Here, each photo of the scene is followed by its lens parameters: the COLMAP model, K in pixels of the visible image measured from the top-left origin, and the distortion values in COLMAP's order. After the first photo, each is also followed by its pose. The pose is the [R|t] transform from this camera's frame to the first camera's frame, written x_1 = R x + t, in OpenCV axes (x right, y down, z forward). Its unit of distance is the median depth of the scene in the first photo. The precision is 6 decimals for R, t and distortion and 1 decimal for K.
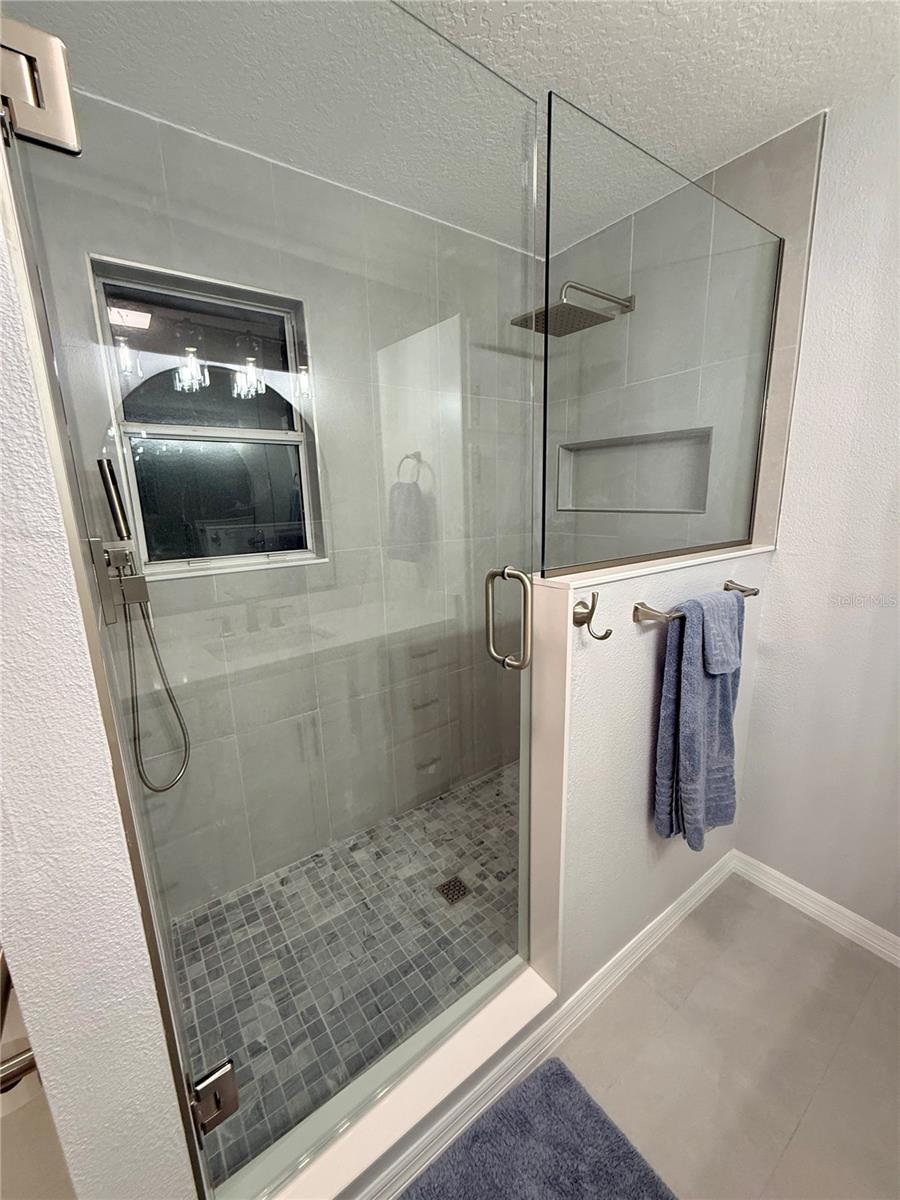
lens RADIAL K [[478.6, 0, 450.8], [0, 478.6, 596.8], [0, 0, 1]] dist [-0.001129, -0.000032]
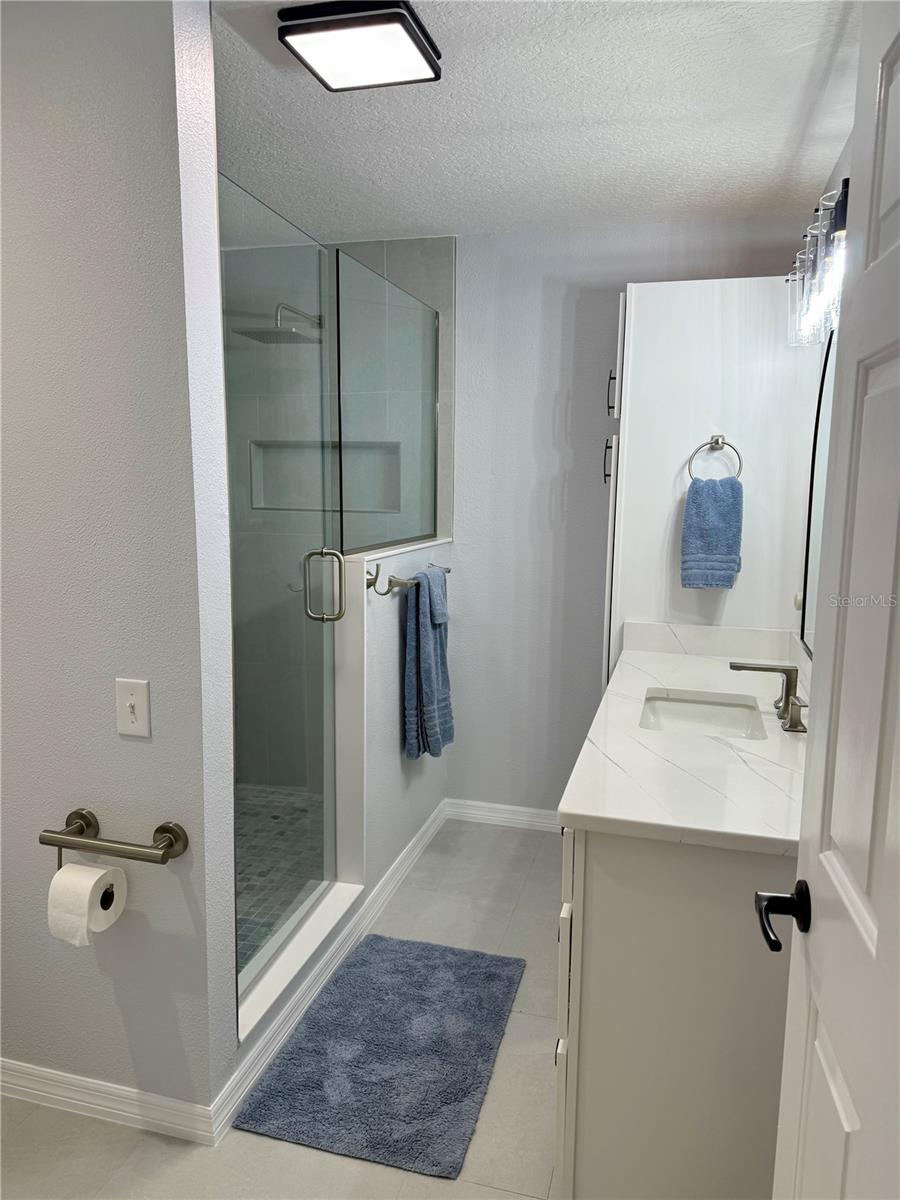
lens RADIAL K [[843.6, 0, 445.2], [0, 843.6, 604.7], [0, 0, 1]] dist [0.131785, -0.197519]
pose [[0.785661, -0.060025, 0.615739, -0.903441], [0.101413, 0.994314, -0.032468, 0.174142], [-0.610289, 0.087953, 0.787281, -0.924070]]
